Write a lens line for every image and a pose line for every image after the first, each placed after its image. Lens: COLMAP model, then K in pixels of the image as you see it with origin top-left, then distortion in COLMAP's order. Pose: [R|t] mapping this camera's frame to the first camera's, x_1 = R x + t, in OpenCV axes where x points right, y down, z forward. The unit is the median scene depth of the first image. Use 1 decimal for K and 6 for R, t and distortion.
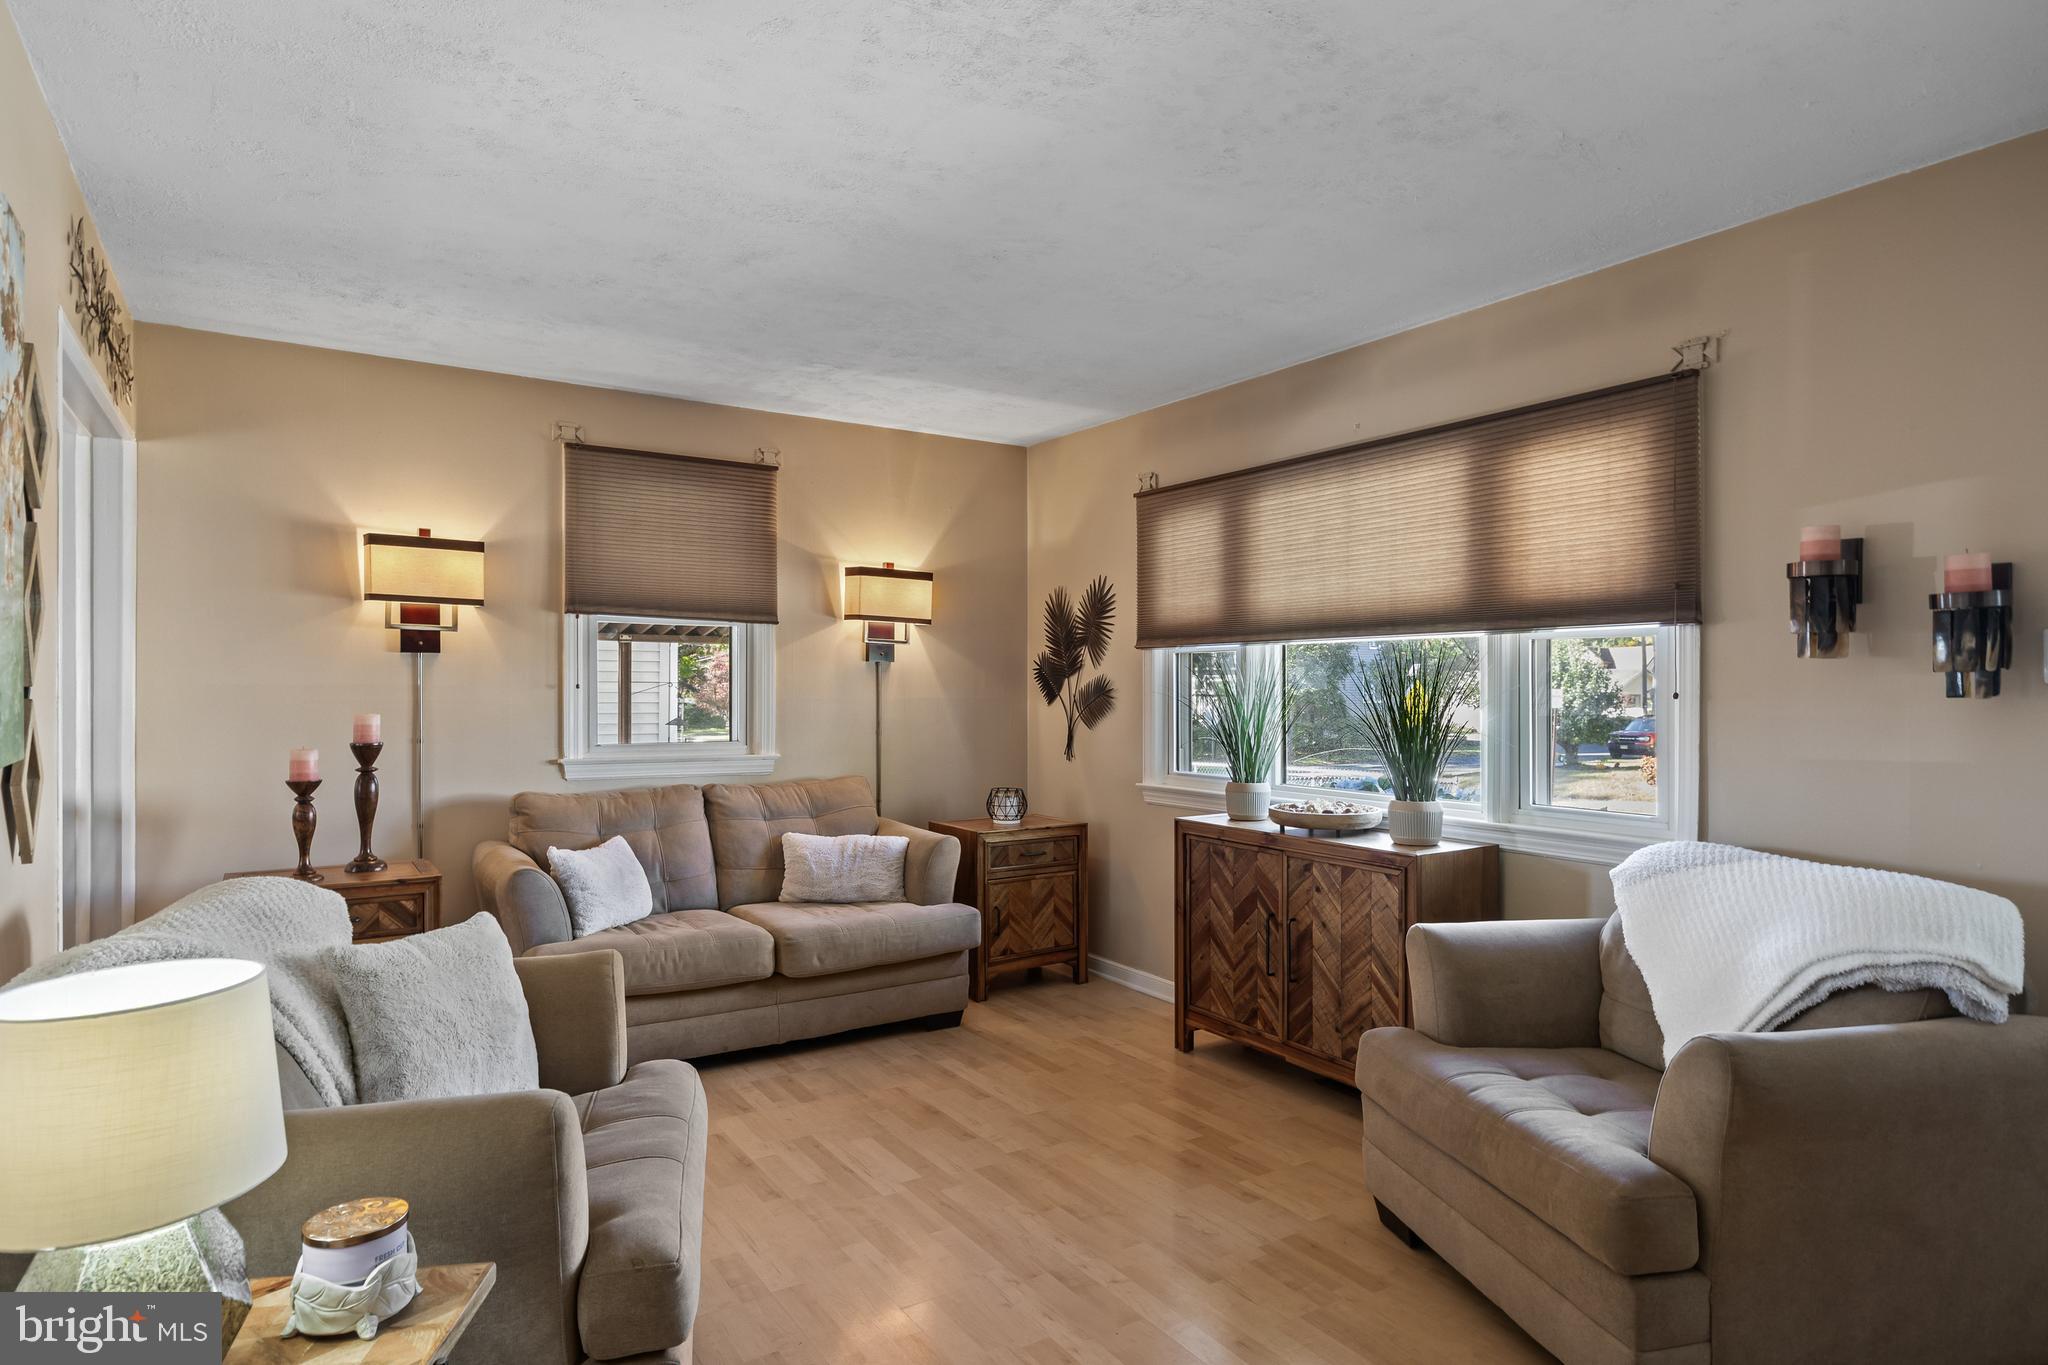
lens RADIAL K [[1141.6, 0, 1015.8], [0, 1141.6, 686.6], [0, 0, 1]] dist [-0.003109, -0.000334]
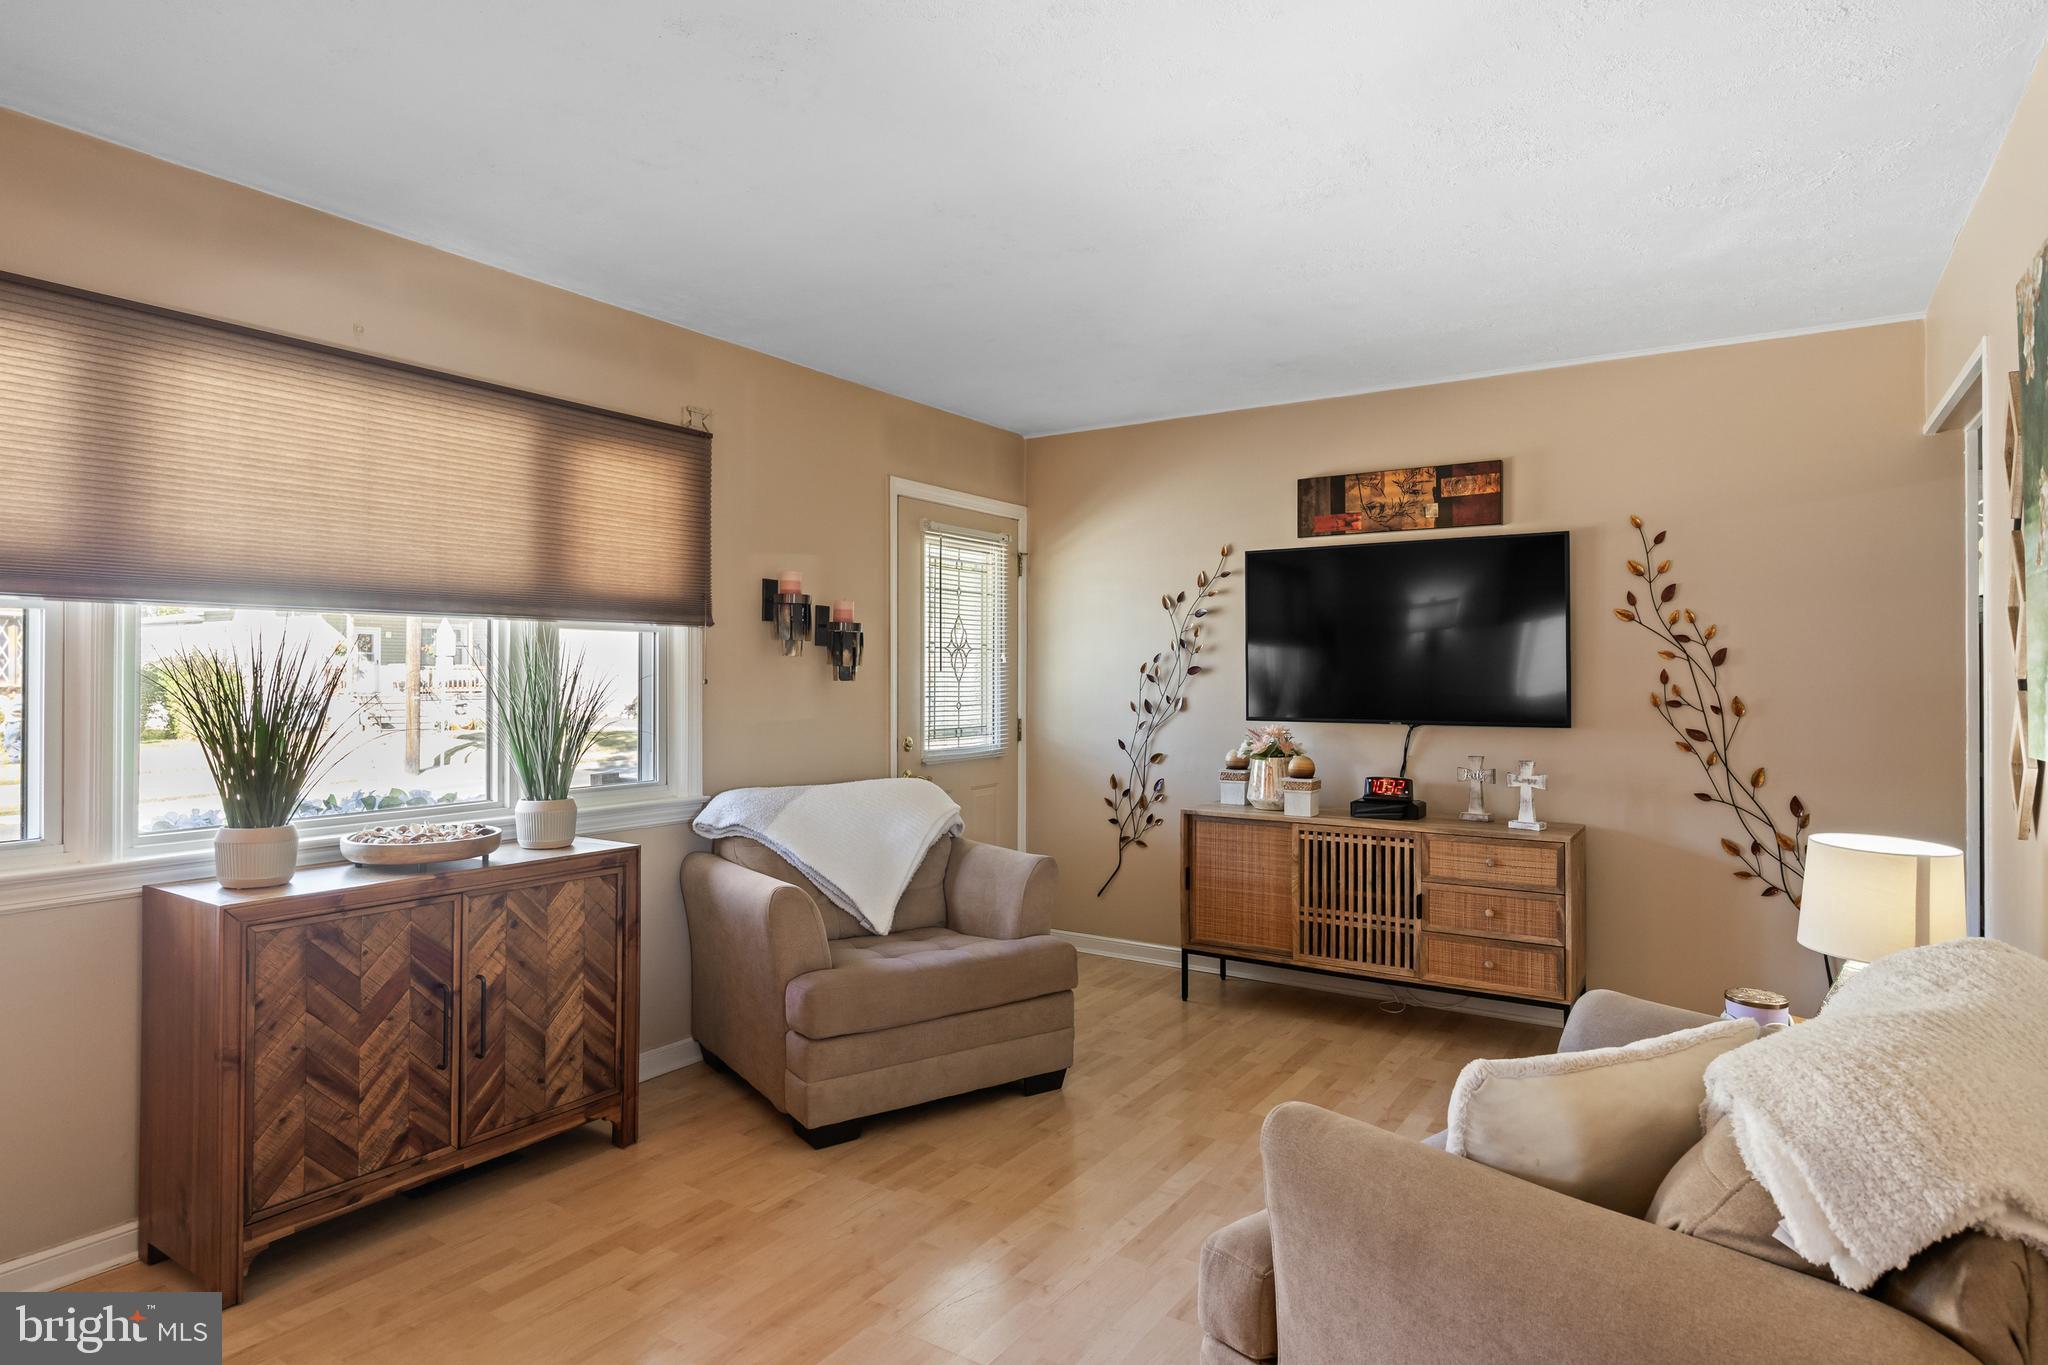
lens RADIAL K [[1141.6, 0, 1014.5], [0, 1141.6, 671.8], [0, 0, 1]] dist [-0.003109, -0.000334]
pose [[-0.403496, -0.001849, 0.914980, -0.664930], [-0.004694, 0.999989, -0.000049, -0.004672], [-0.914969, -0.004315, -0.403500, 1.069868]]
